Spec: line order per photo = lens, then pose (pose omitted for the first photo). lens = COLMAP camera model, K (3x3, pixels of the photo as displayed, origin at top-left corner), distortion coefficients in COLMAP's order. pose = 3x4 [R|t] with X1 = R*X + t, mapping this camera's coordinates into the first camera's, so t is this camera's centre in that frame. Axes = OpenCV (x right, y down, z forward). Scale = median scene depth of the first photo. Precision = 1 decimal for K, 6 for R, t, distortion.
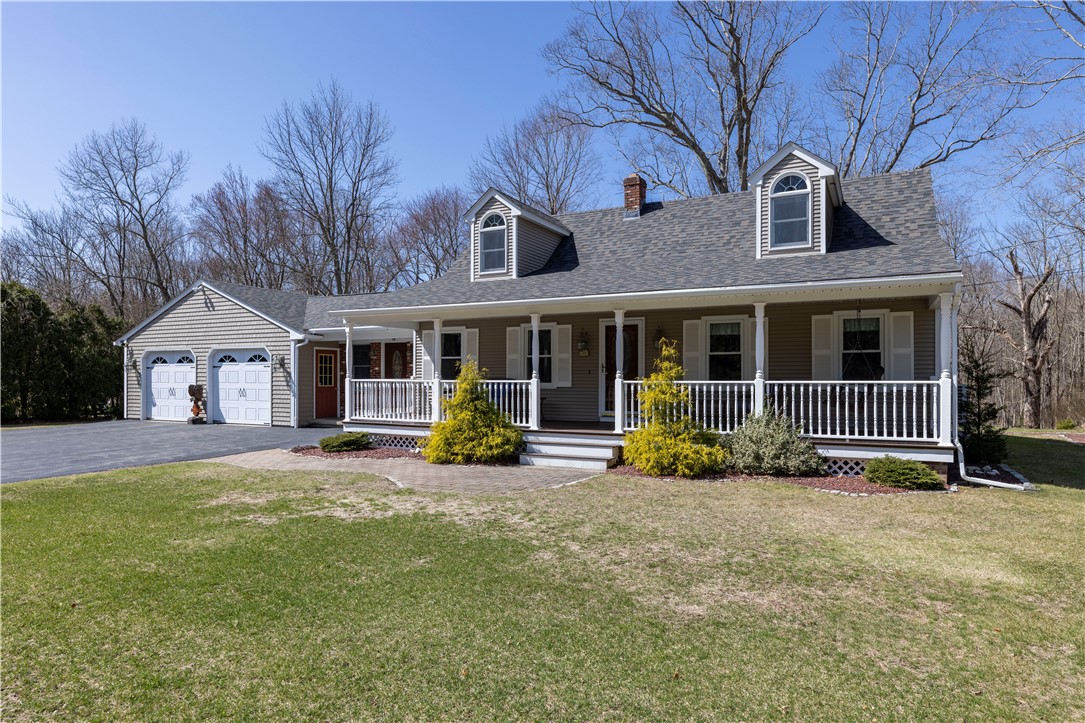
lens RADIAL K [[681.6, 0, 538.1], [0, 681.6, 367.2], [0, 0, 1]] dist [0.035465, 0.002370]
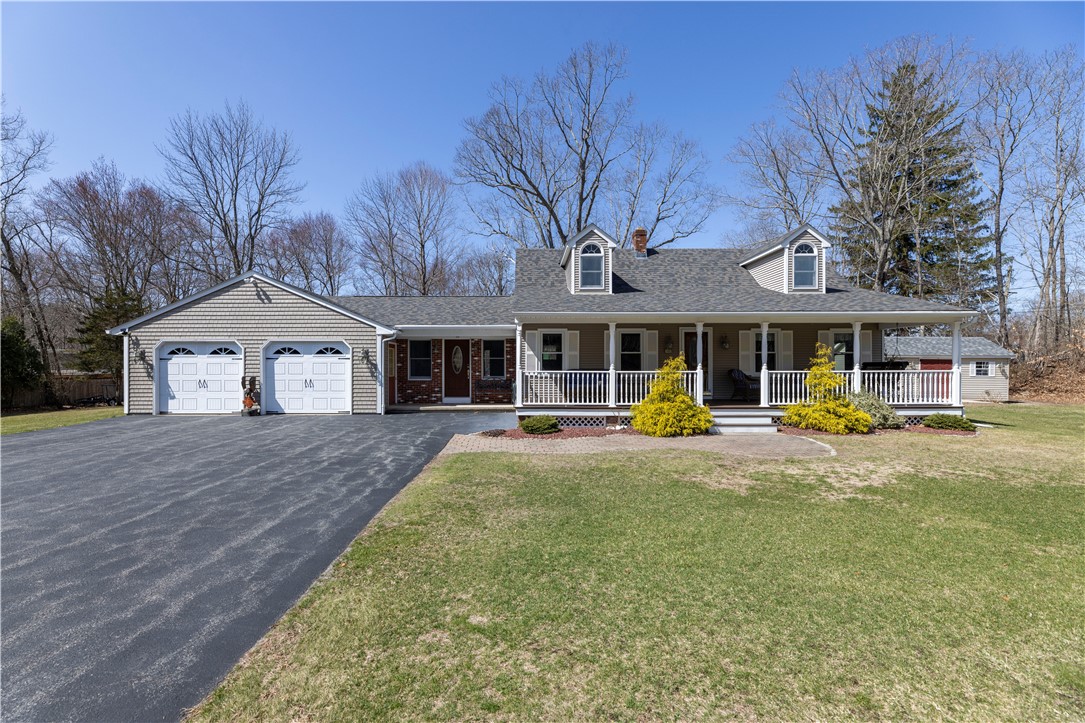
lens RADIAL K [[451.0, 0, 547.6], [0, 451.0, 368.5], [0, 0, 1]] dist [0.016439, -0.000154]
pose [[0.879301, -0.001051, 0.476266, -0.429743], [-0.005675, 0.999903, 0.012685, 0.003228], [-0.476233, -0.013857, 0.879210, 0.215434]]
